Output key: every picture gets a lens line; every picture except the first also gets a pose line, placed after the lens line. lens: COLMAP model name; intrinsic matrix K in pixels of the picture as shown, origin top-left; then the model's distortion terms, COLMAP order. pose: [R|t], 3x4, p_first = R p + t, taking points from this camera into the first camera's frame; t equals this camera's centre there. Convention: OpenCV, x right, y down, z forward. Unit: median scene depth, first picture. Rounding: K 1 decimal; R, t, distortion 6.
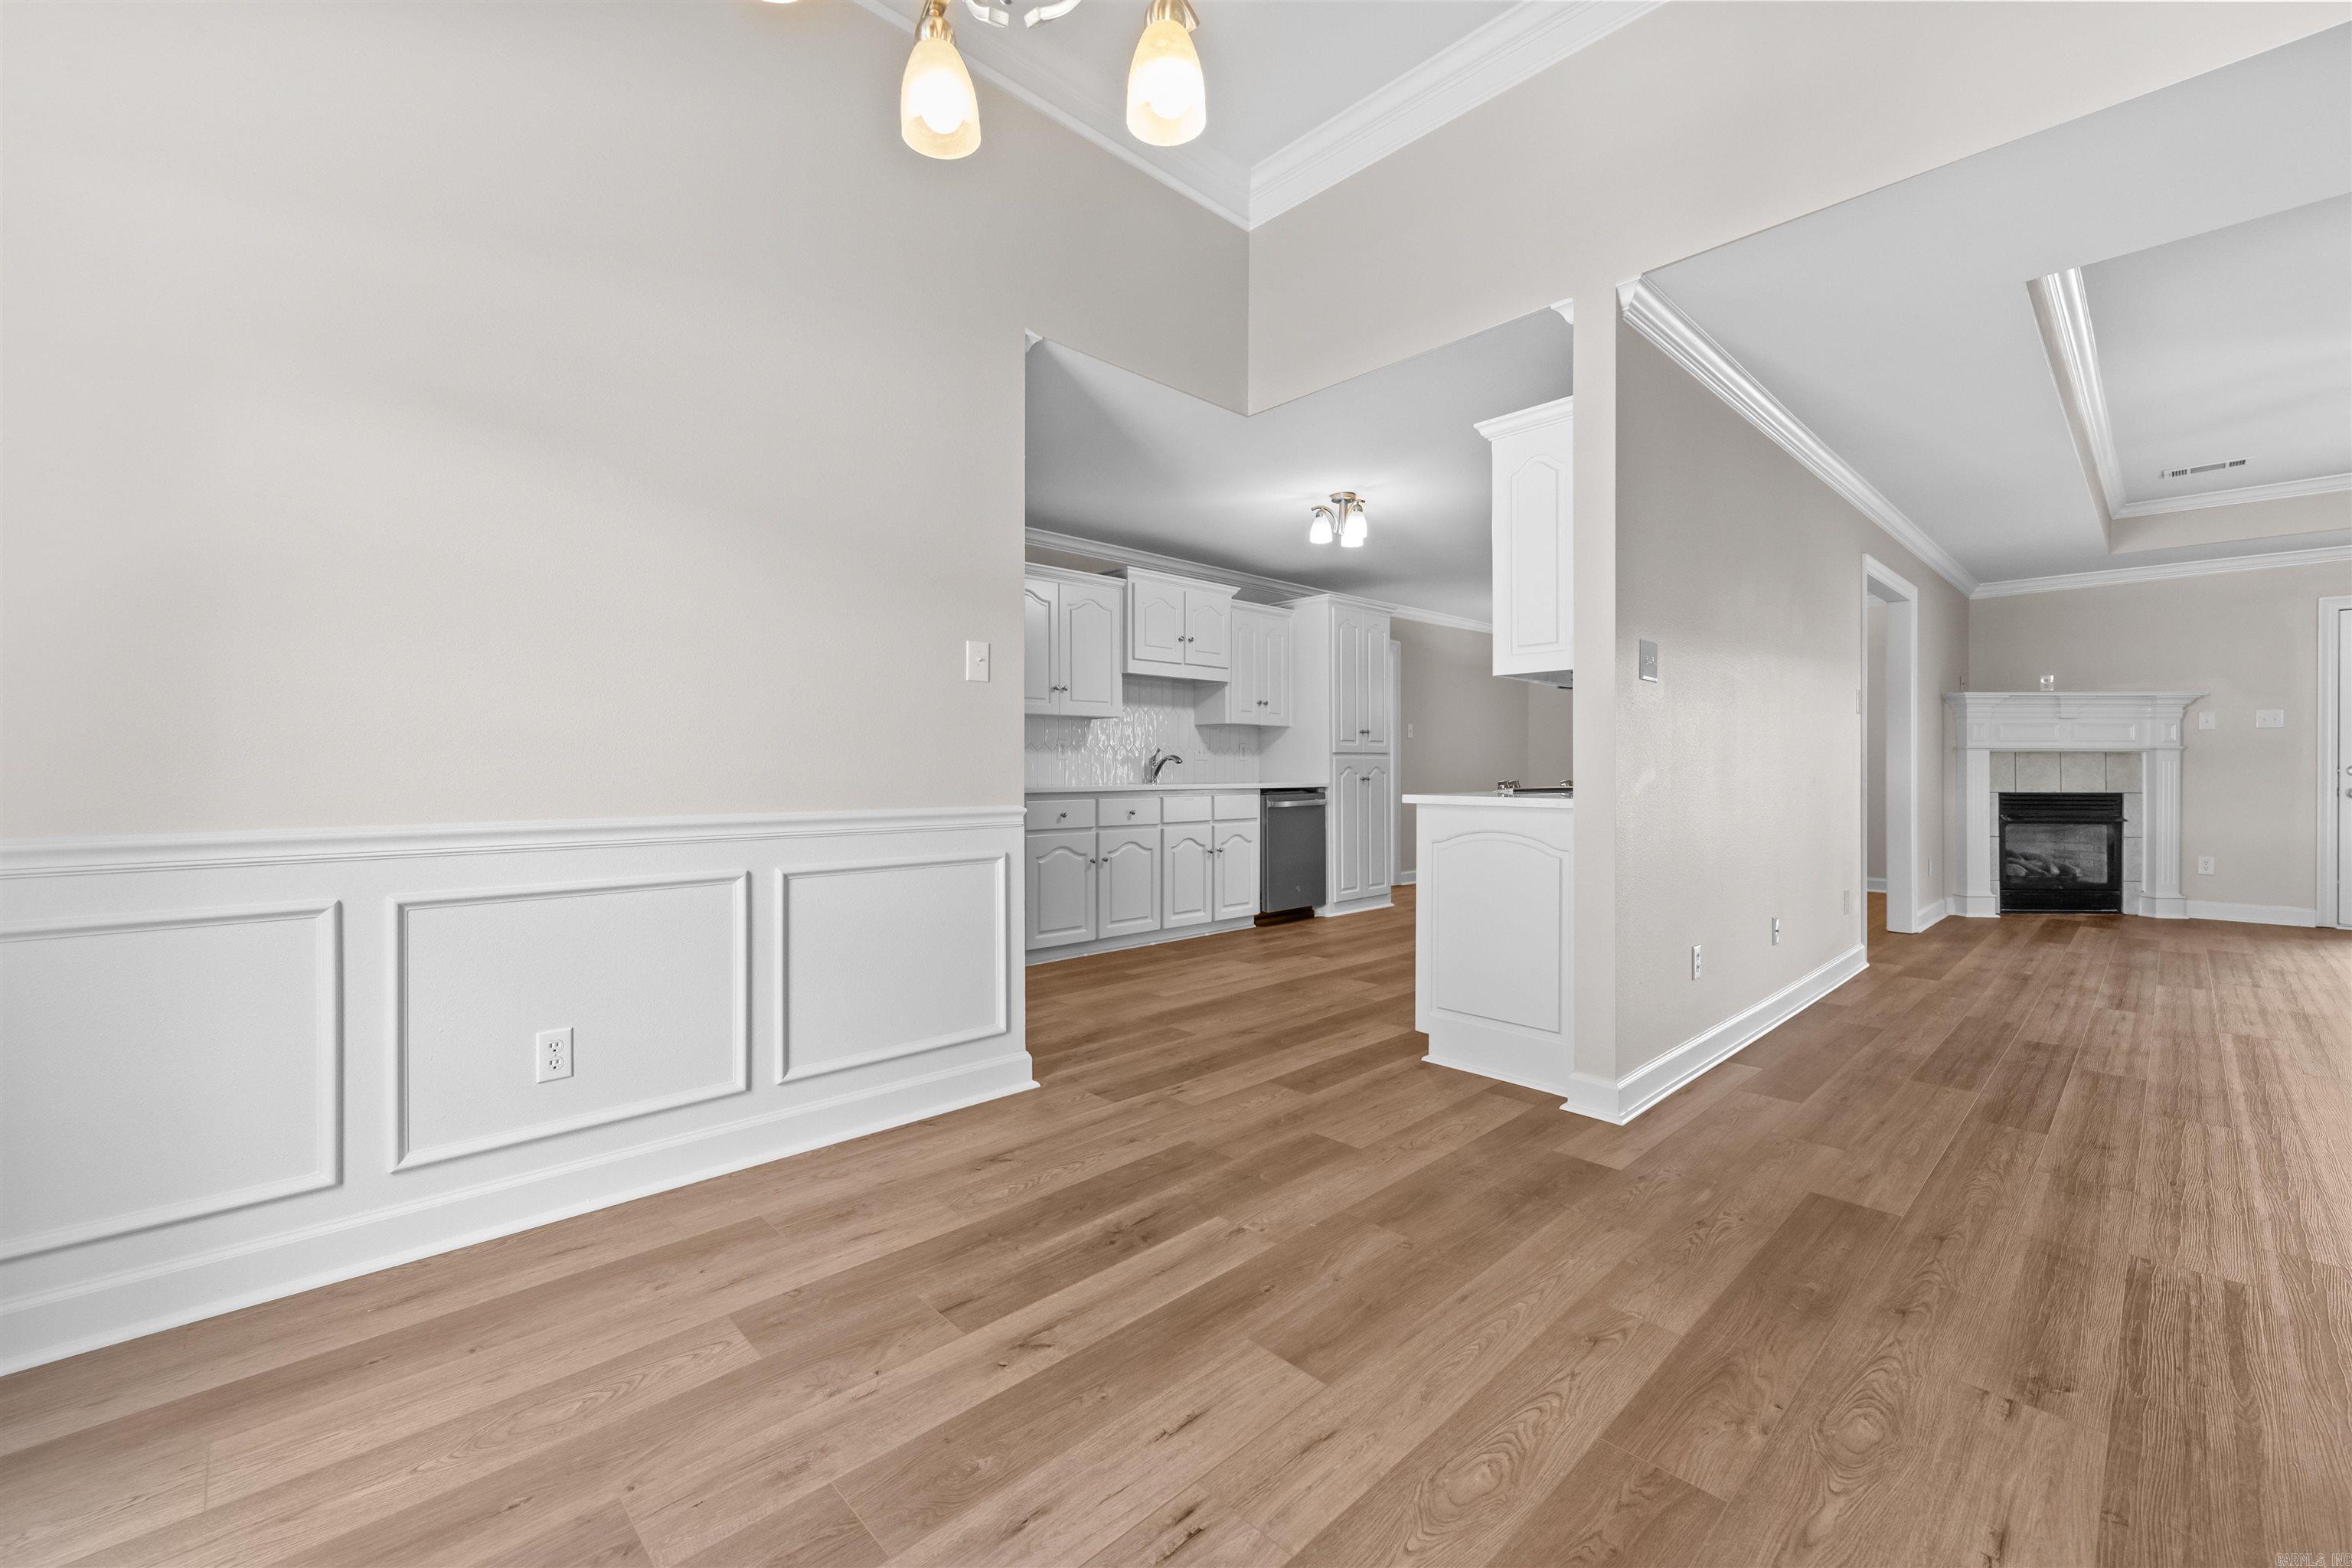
lens RADIAL K [[951.5, 0, 1171.0], [0, 951.5, 769.8], [0, 0, 1]] dist [0.010891, -0.004573]
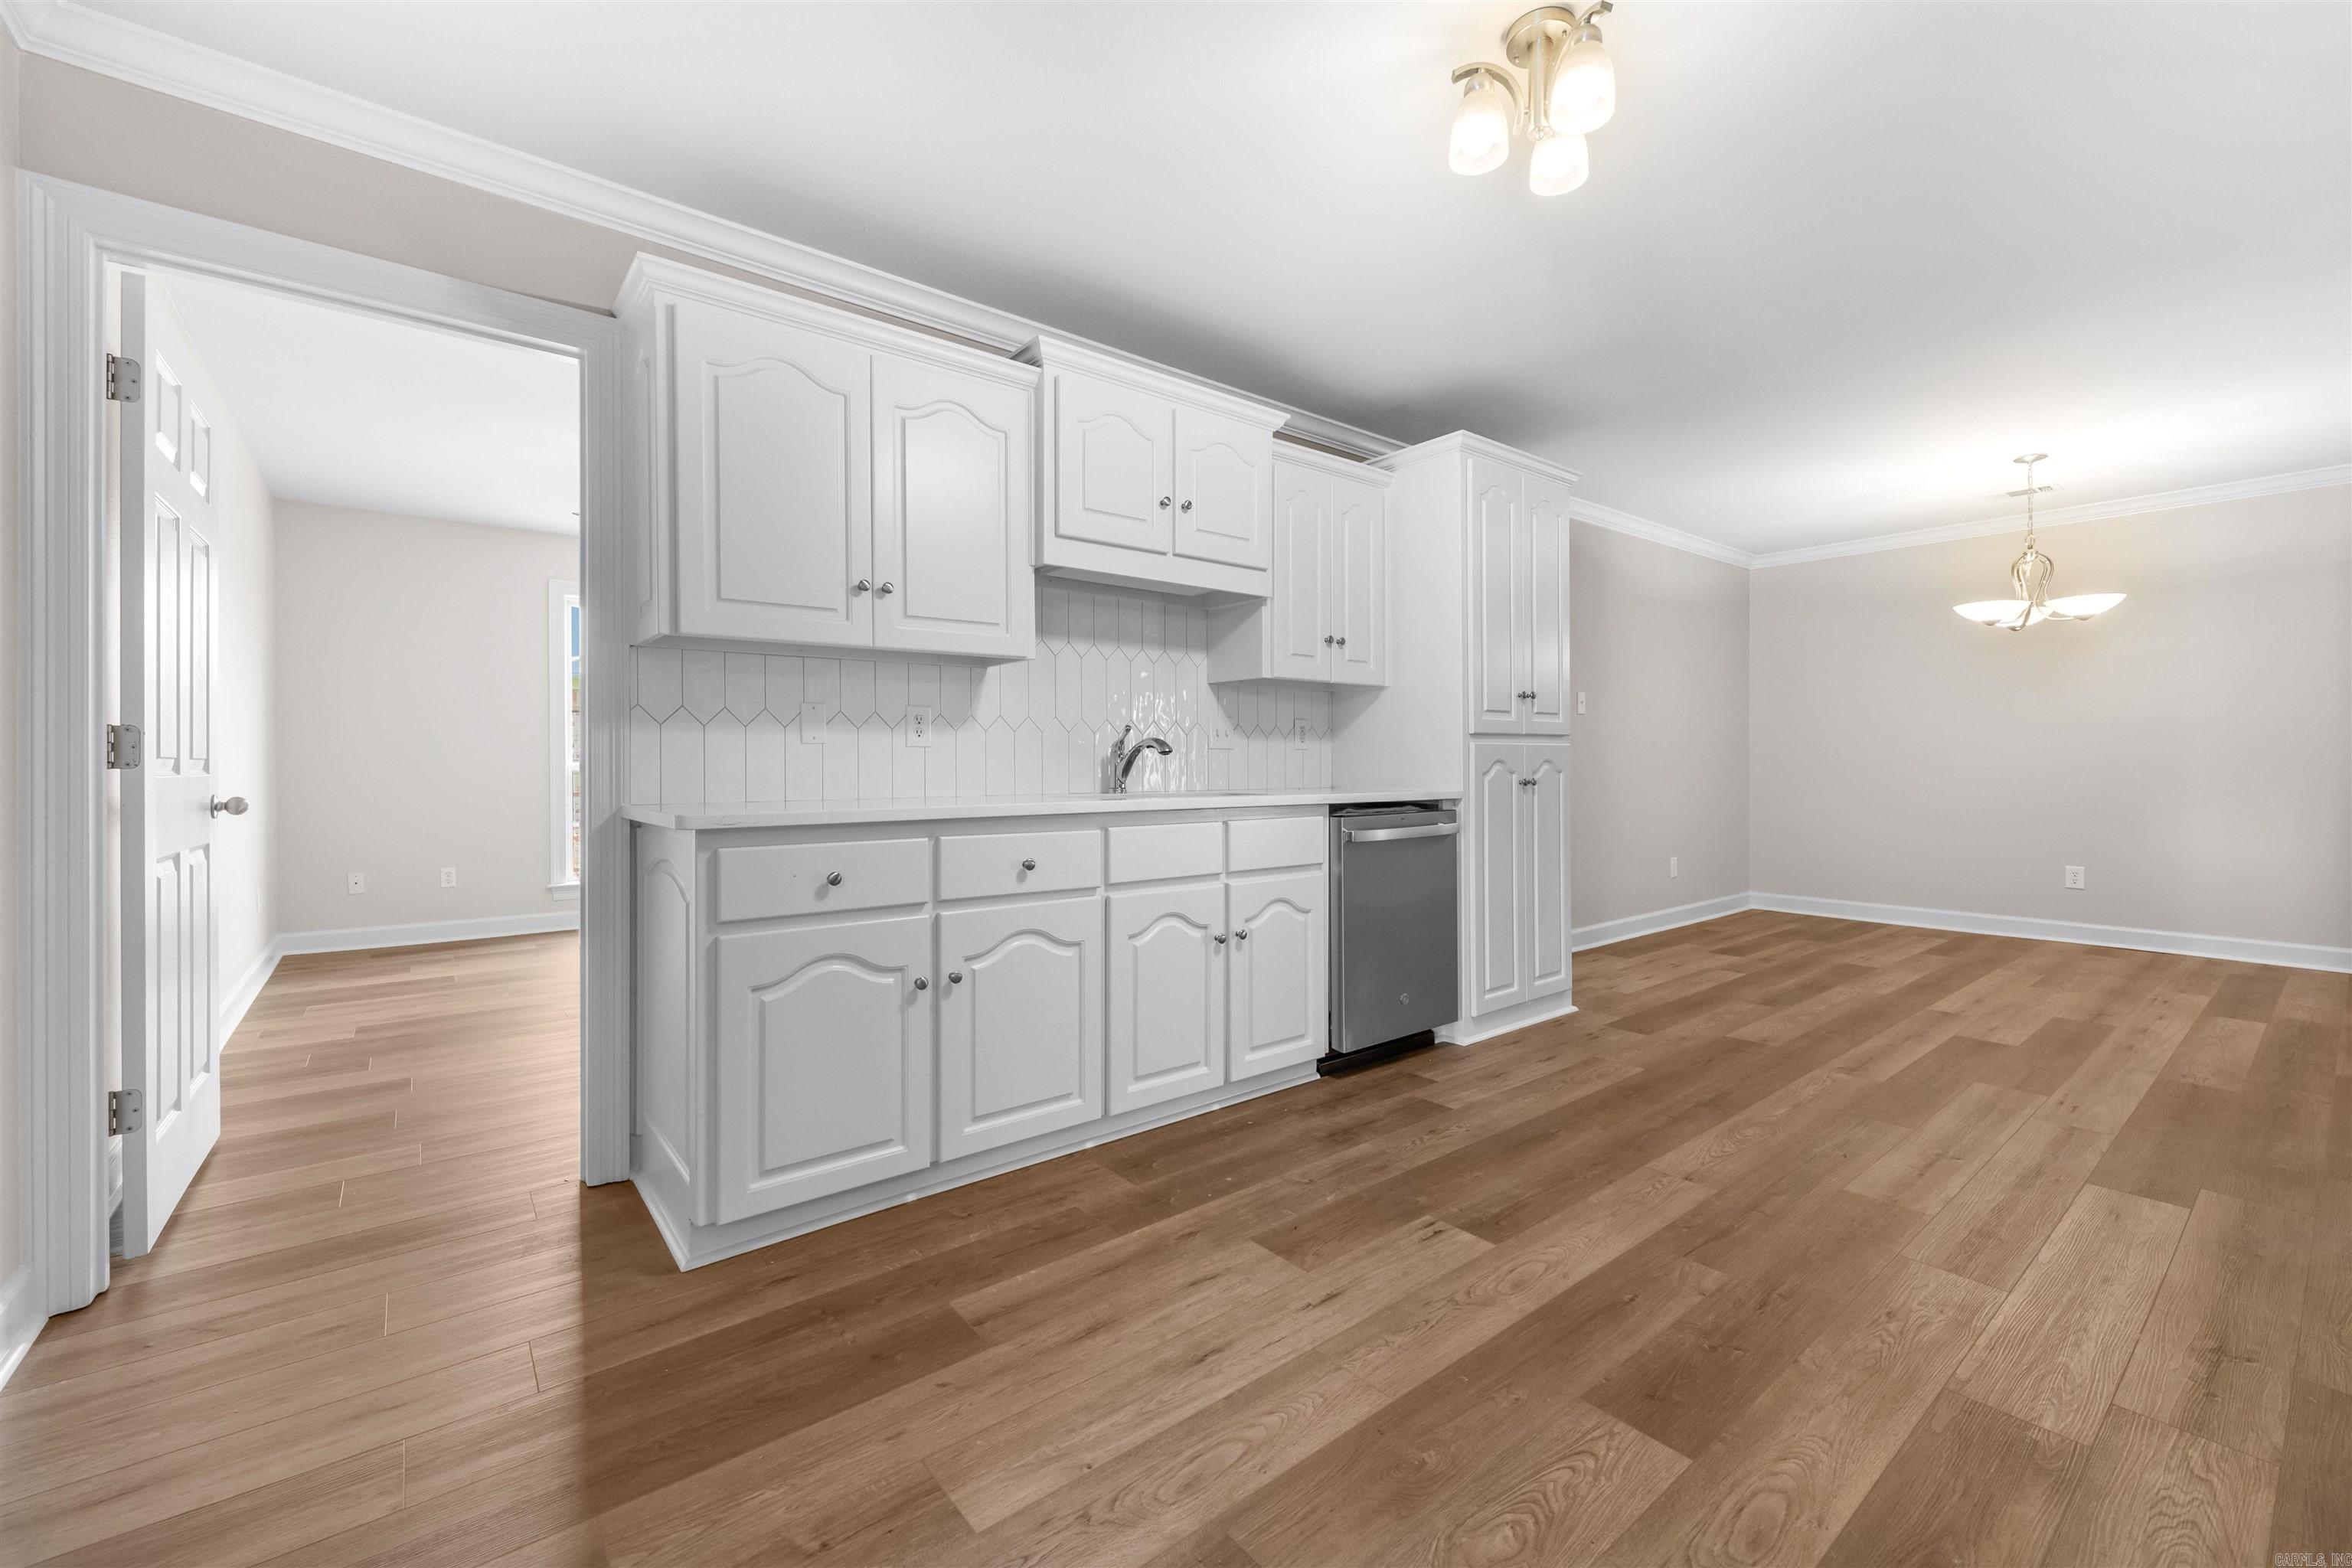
lens RADIAL K [[951.5, 0, 1171.0], [0, 951.5, 769.8], [0, 0, 1]] dist [0.010891, -0.004573]
pose [[0.995801, -0.001389, -0.091533, 0.054534], [0.002057, 0.999972, 0.007194, -0.002033], [0.091520, -0.007352, 0.995776, 0.469848]]
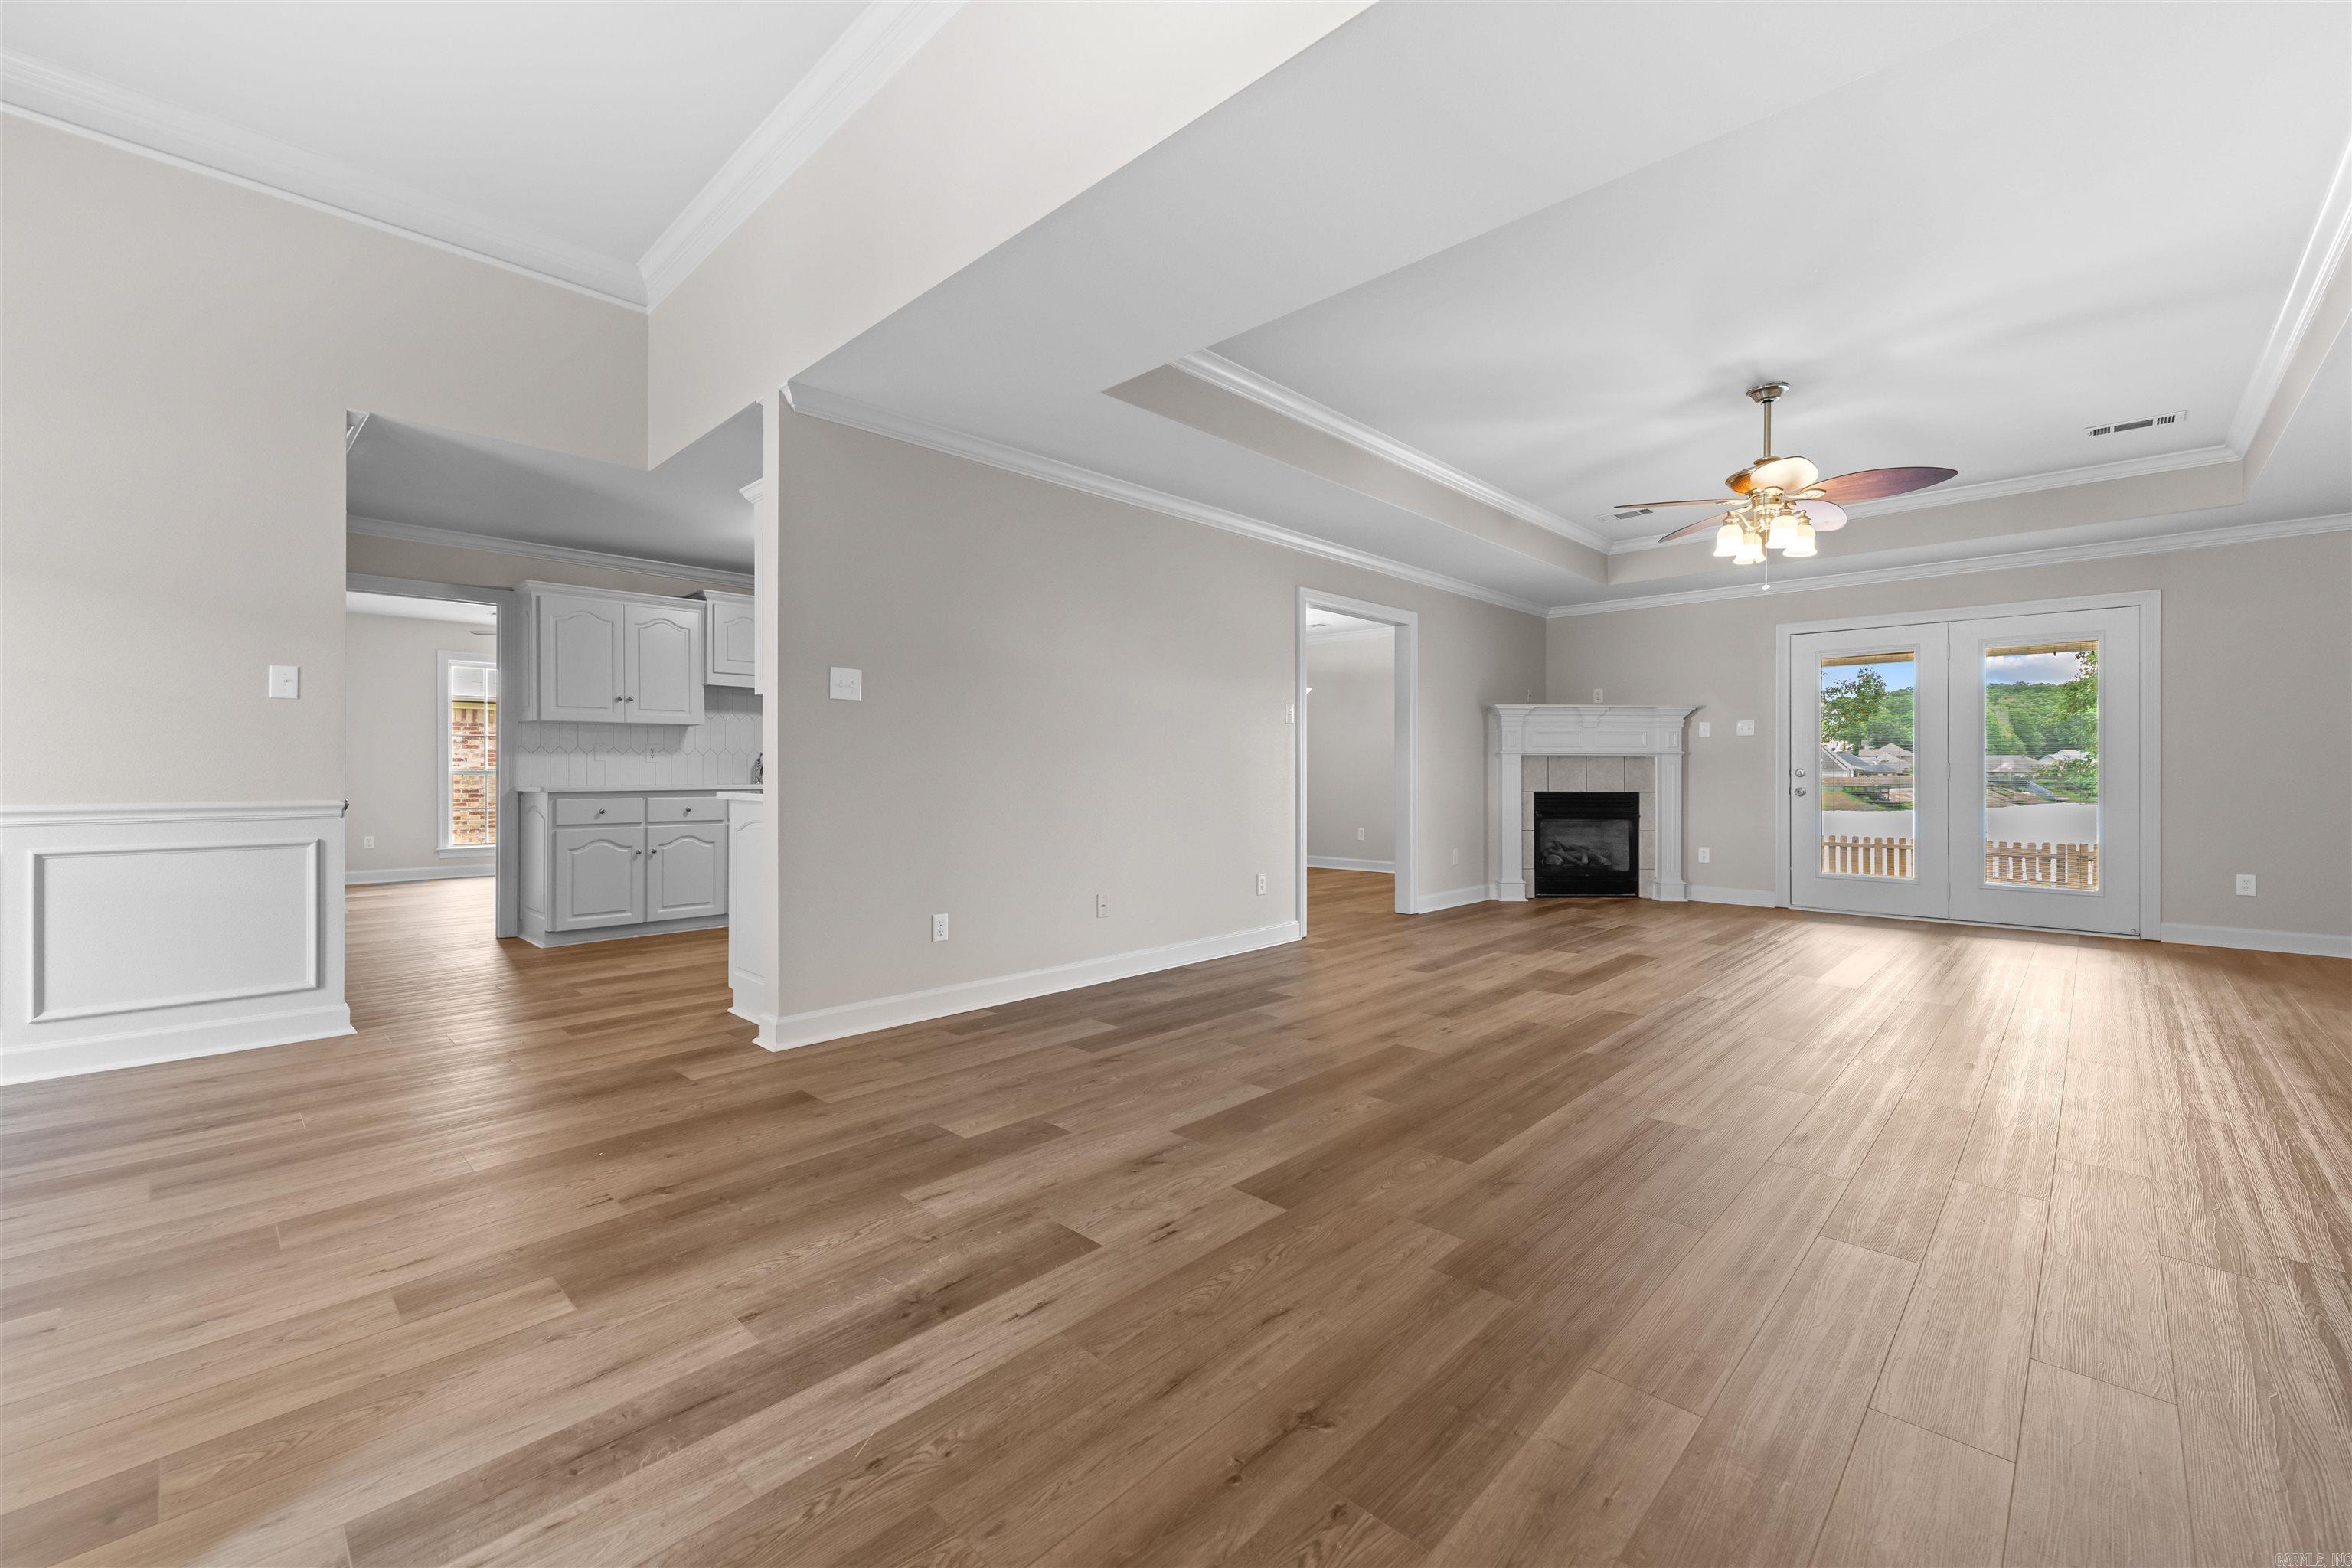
lens RADIAL K [[951.5, 0, 1171.0], [0, 951.5, 769.8], [0, 0, 1]] dist [0.010891, -0.004573]
pose [[0.999124, 0.000332, 0.041837, 0.398496], [-0.000233, 0.999997, -0.002394, 0.000286], [-0.041838, 0.002383, 0.999122, -0.121231]]
